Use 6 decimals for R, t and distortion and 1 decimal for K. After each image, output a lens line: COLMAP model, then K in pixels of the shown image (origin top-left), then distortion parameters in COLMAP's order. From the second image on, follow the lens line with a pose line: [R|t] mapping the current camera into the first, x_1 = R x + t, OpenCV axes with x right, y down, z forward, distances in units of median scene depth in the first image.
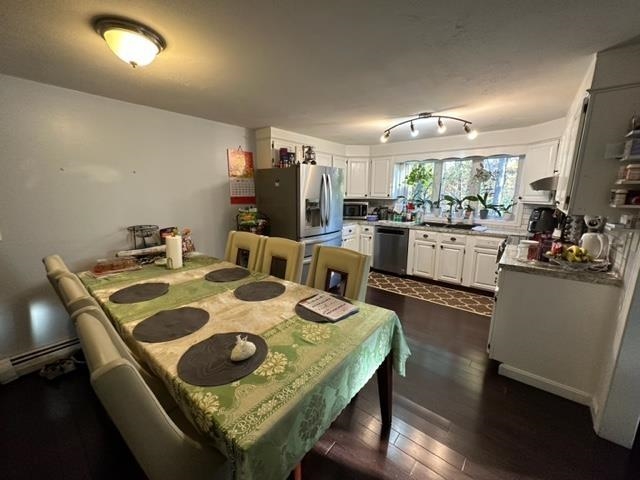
lens RADIAL K [[254.4, 0, 320.1], [0, 254.4, 240.2], [0, 0, 1]] dist [-0.000142, -0.000244]
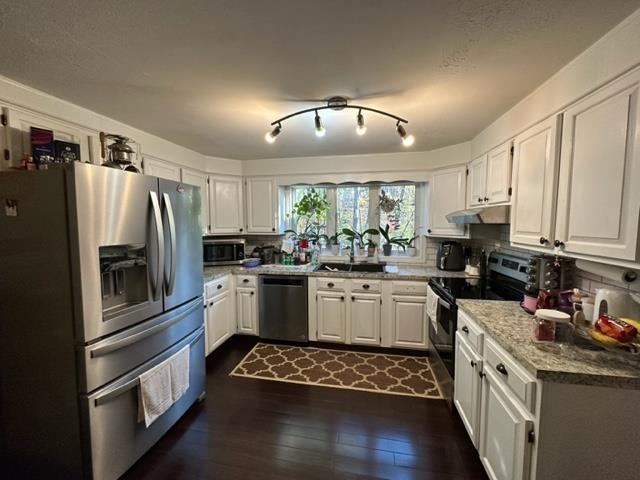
lens RADIAL K [[254.4, 0, 321.1], [0, 254.4, 238.4], [0, 0, 1]] dist [-0.000142, -0.000244]
pose [[0.878449, -0.037367, 0.476373, 0.051503], [0.095711, 0.990494, -0.098800, -0.078218], [-0.468152, 0.132385, 0.873675, 0.364525]]
